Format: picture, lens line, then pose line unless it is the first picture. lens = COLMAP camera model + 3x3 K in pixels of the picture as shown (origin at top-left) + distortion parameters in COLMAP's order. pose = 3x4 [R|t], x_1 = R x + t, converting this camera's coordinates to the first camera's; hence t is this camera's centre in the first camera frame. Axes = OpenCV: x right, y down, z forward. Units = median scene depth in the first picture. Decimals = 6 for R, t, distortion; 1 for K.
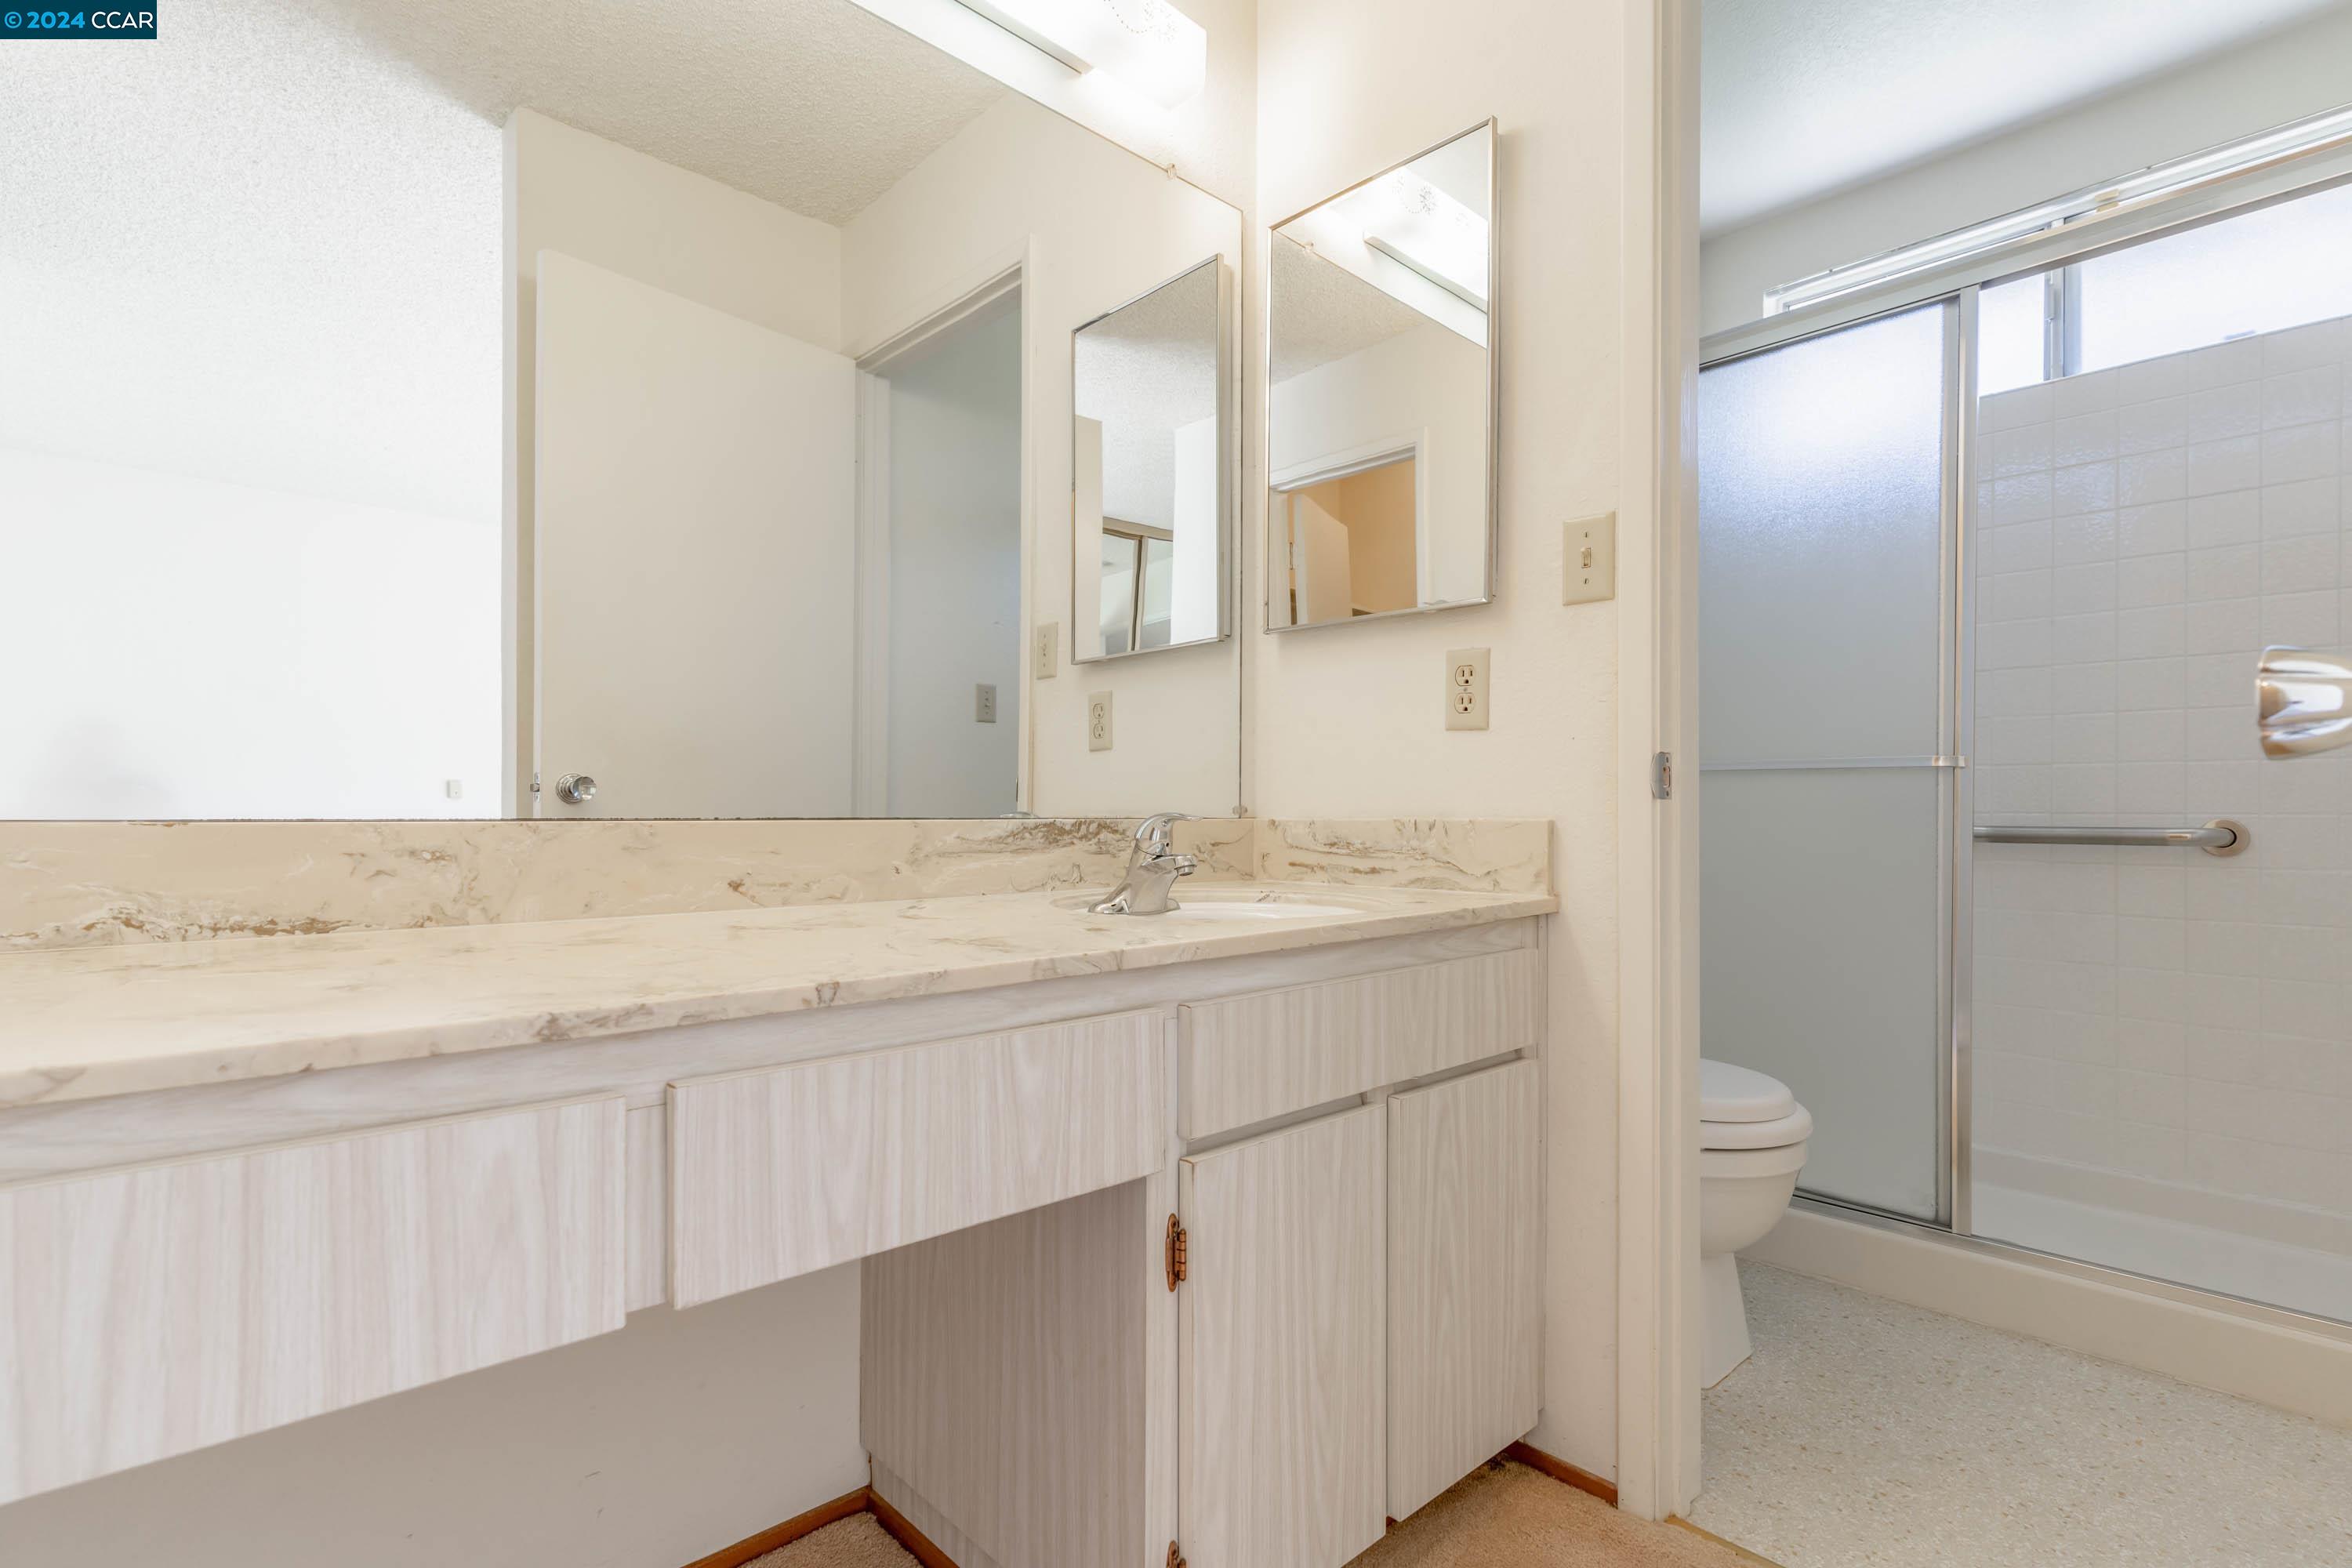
lens RADIAL K [[1131.1, 0, 1172.2], [0, 1131.1, 791.5], [0, 0, 1]] dist [-0.001446, -0.000392]
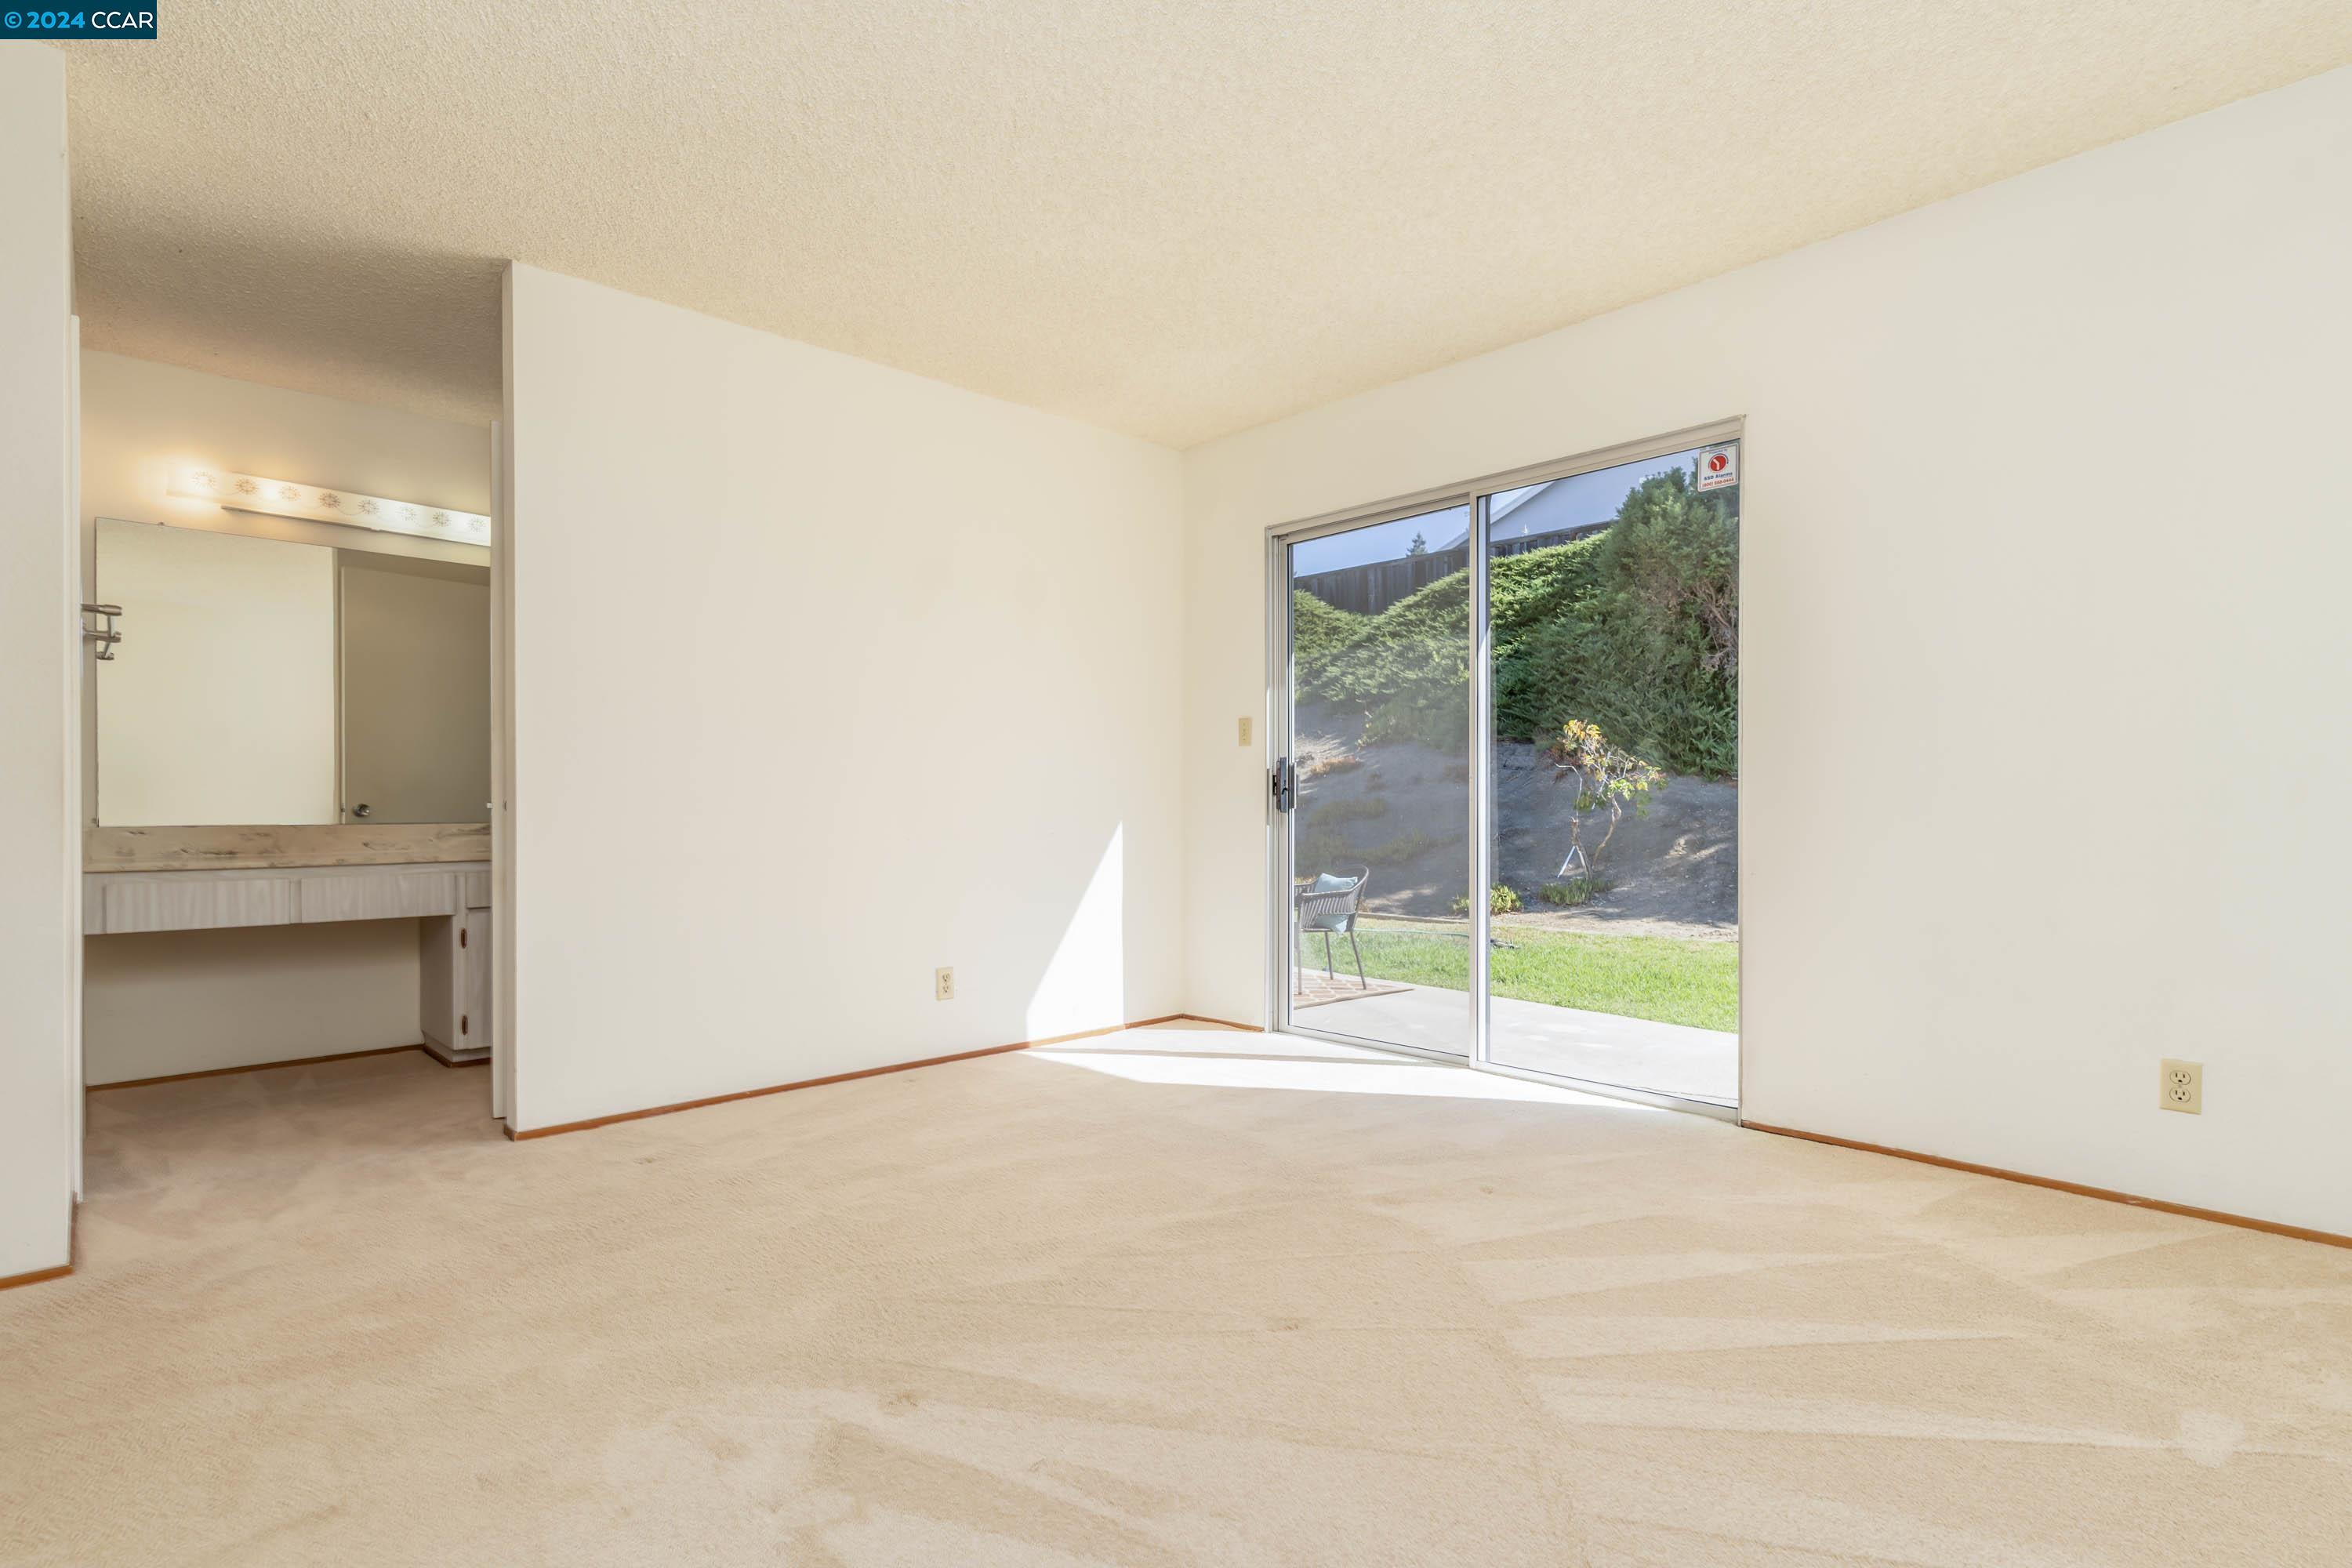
lens RADIAL K [[1131.1, 0, 1175.5], [0, 1131.1, 797.6], [0, 0, 1]] dist [-0.001446, -0.000392]
pose [[0.999790, -0.006264, 0.019499, 2.186497], [0.006053, 0.999922, 0.010895, -0.085392], [-0.019565, -0.010774, 0.999751, -2.670110]]
